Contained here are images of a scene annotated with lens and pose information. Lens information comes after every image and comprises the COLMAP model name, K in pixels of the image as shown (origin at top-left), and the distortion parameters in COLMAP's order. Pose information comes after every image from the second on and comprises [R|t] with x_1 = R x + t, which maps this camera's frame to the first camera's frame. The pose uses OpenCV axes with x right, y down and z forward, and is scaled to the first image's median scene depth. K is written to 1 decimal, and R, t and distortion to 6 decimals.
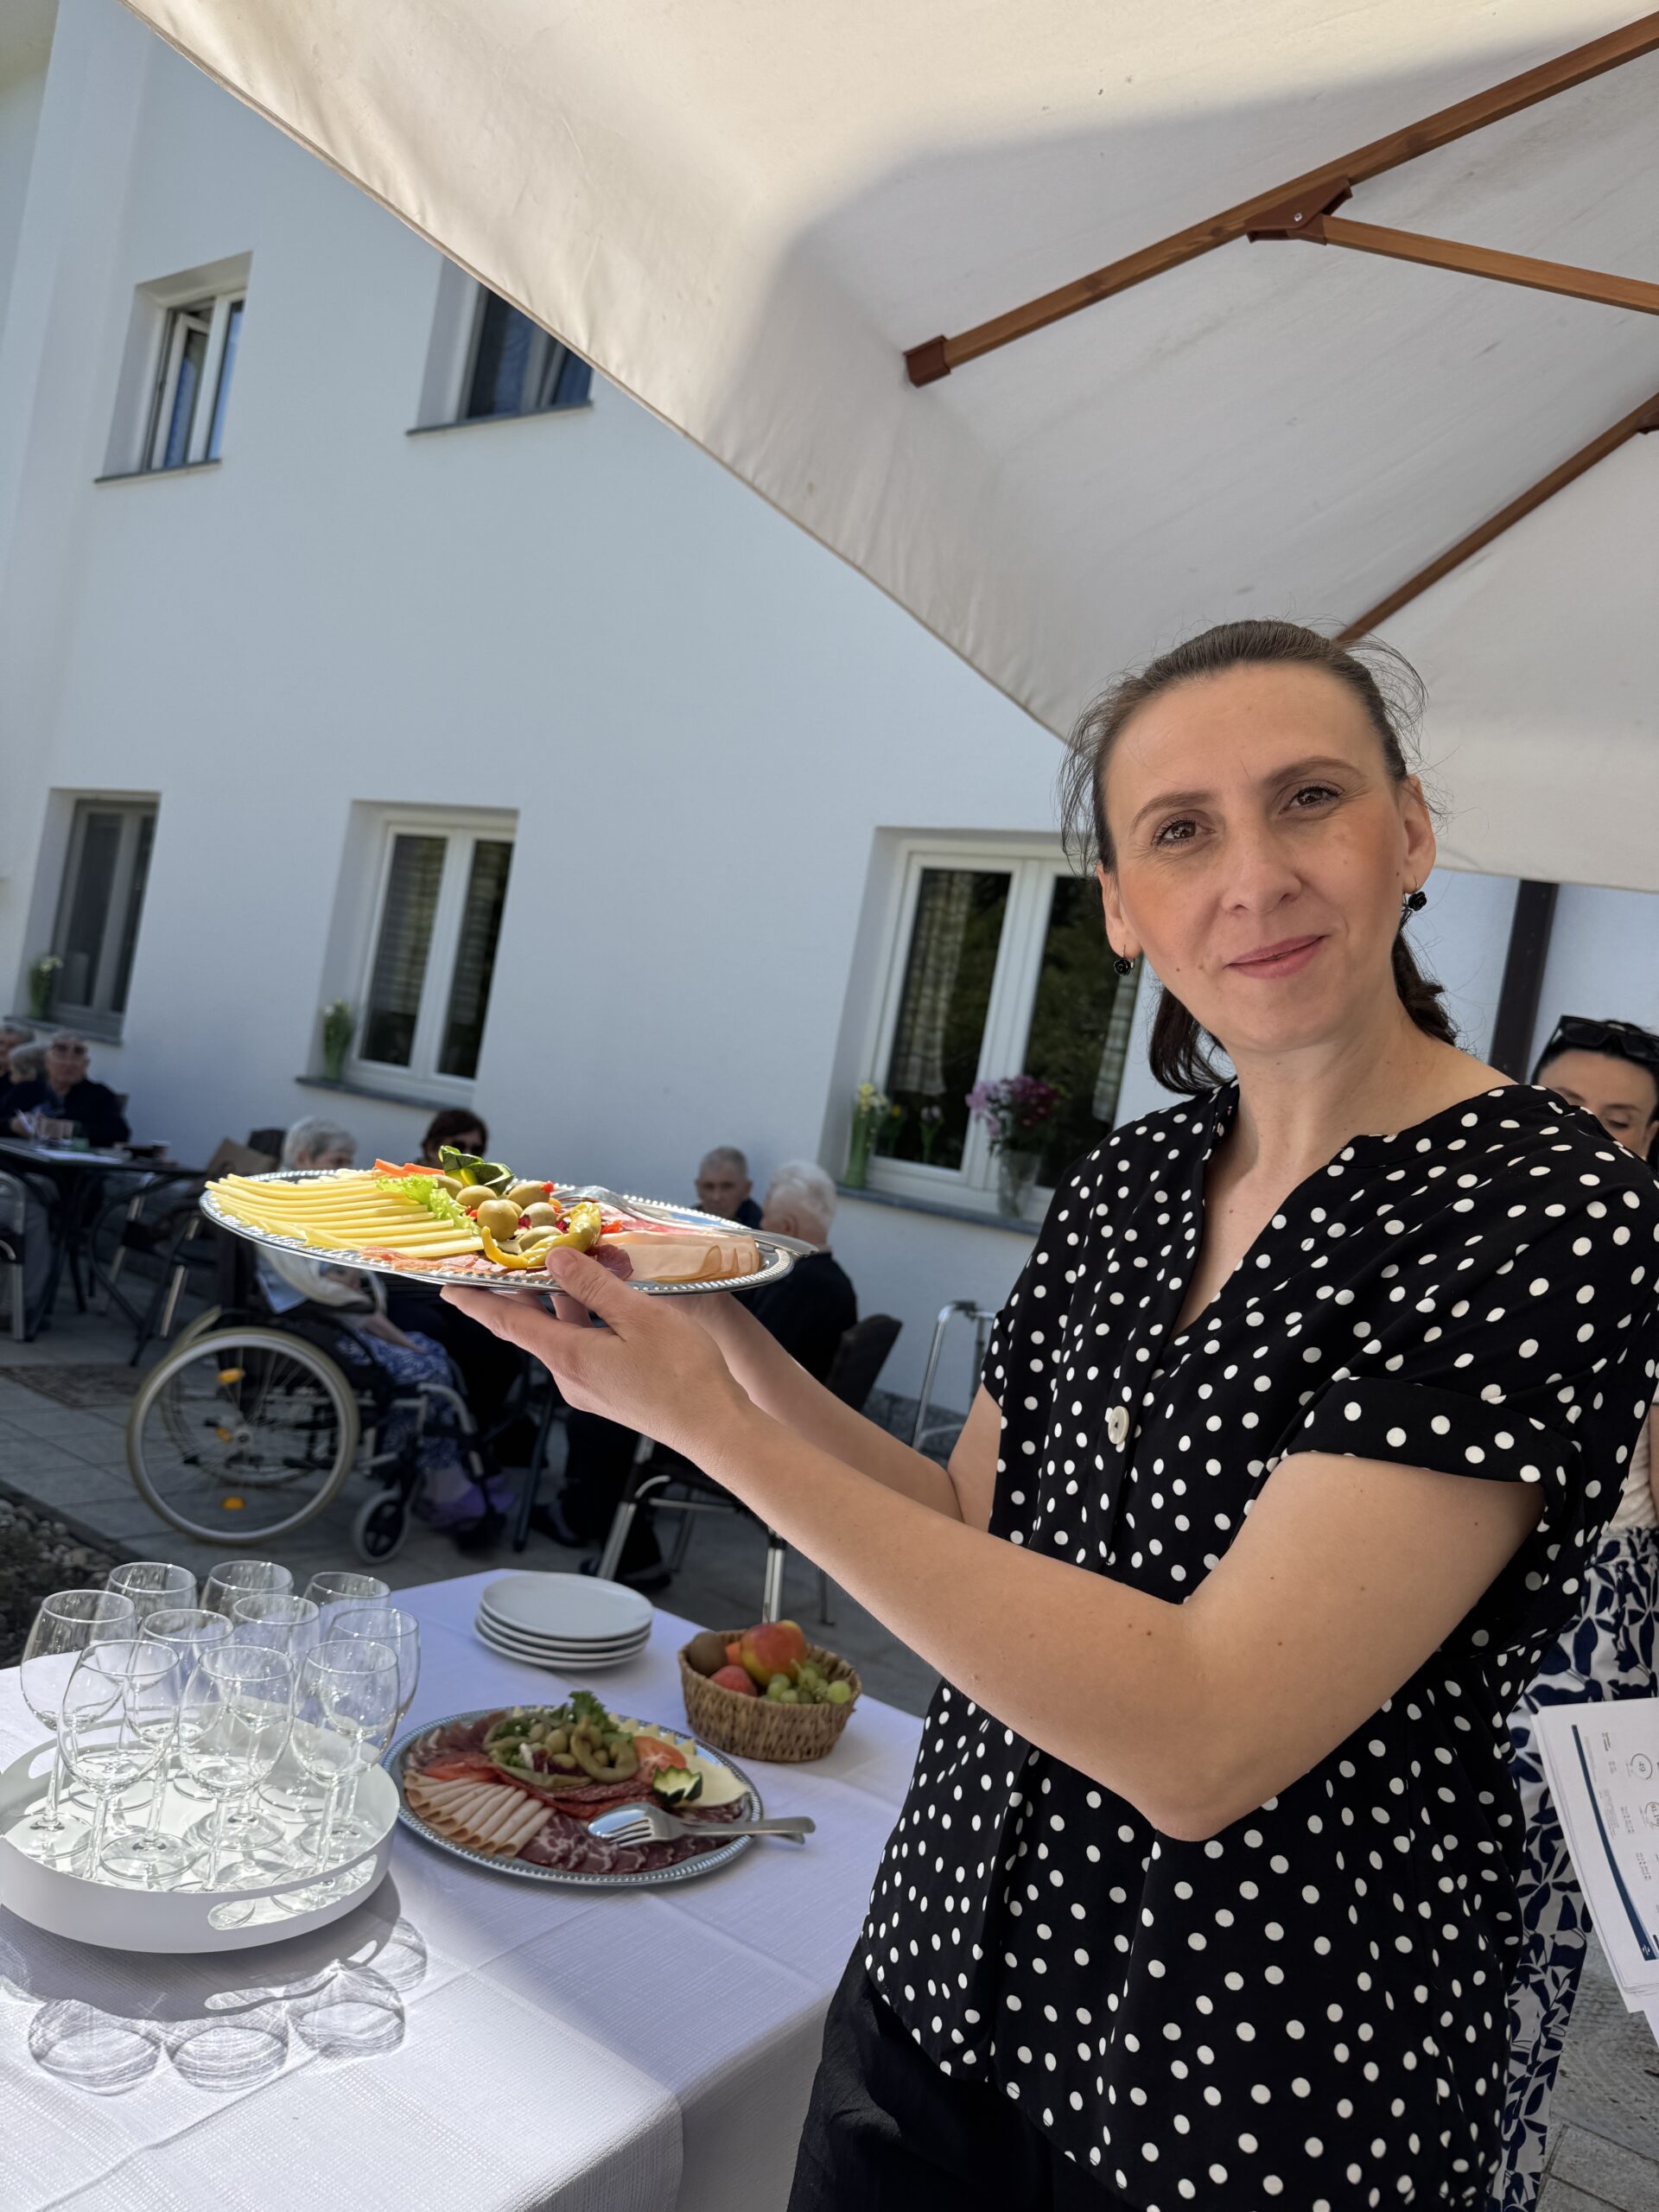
lens RADIAL K [[1582.8, 0, 825.4], [0, 1582.8, 1104.3], [0, 0, 1]] dist [-0.021570, -0.005498]
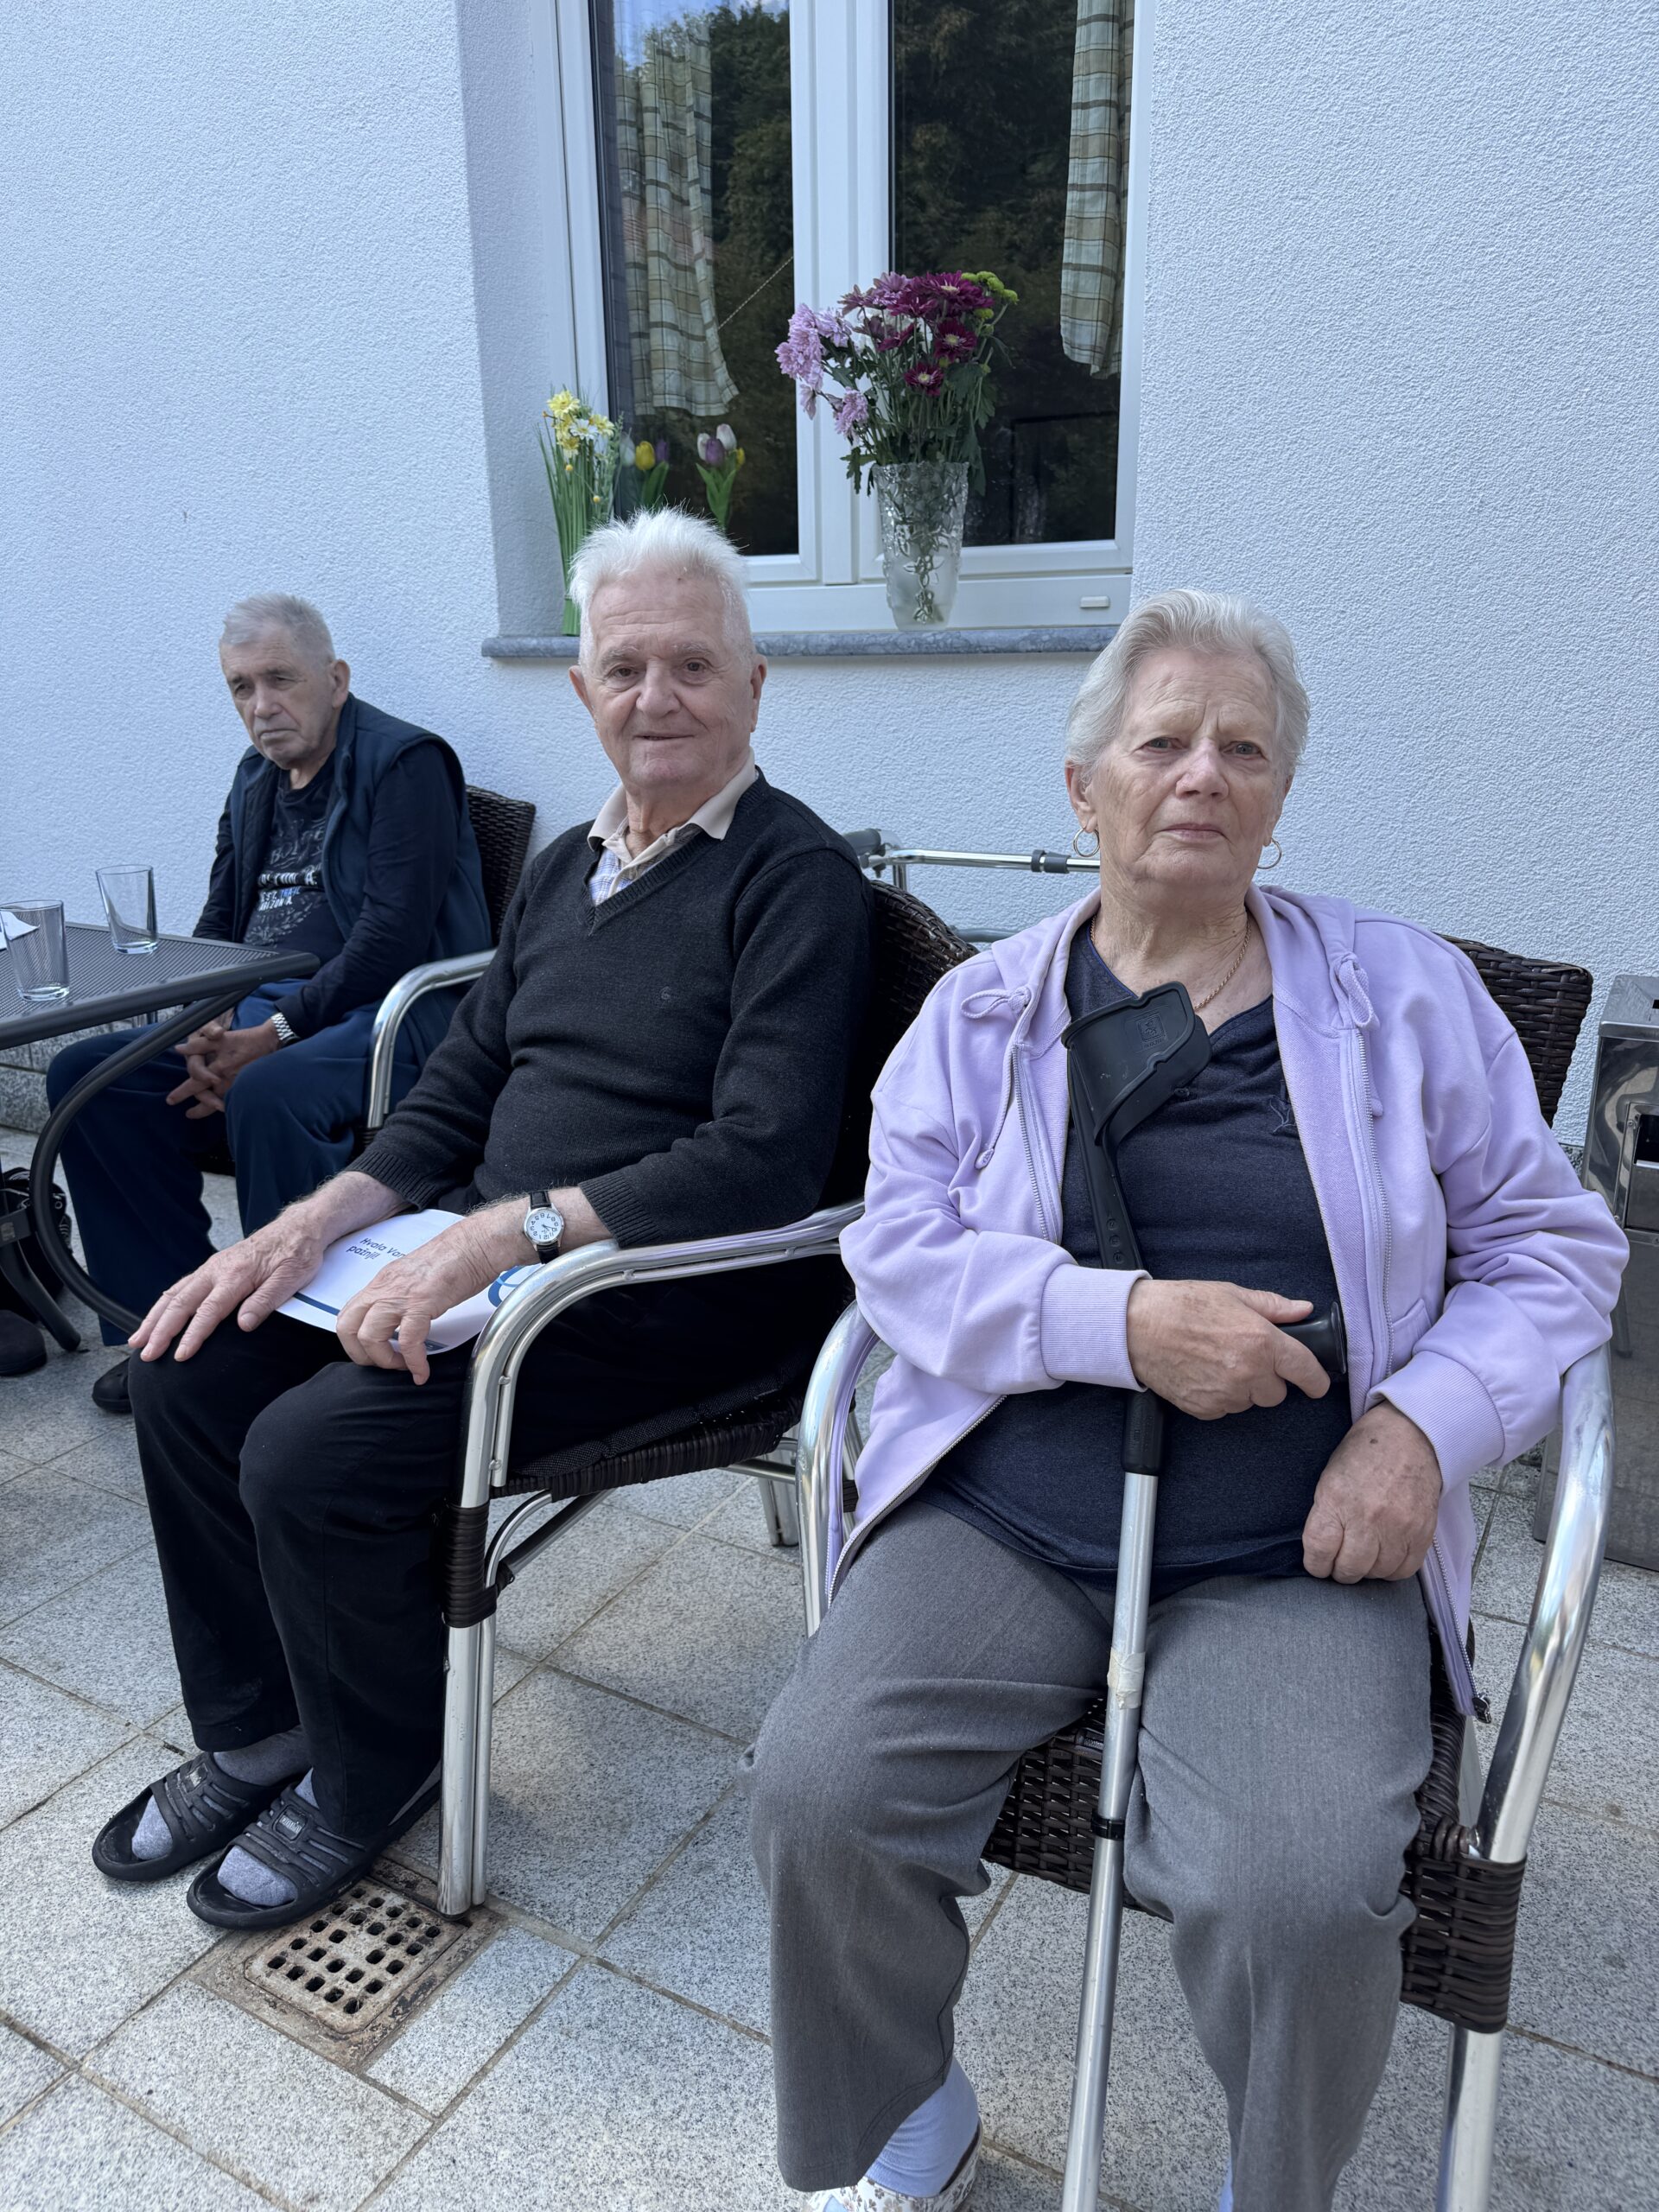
lens RADIAL K [[1582.8, 0, 824.2], [0, 1582.8, 1111.4], [0, 0, 1]] dist [-0.021570, -0.005498]
pose [[0.975210, -0.219325, 0.029352, 0.043213], [0.198995, 0.927257, 0.317168, 0.051935], [-0.096780, -0.303464, 0.947915, 0.517741]]
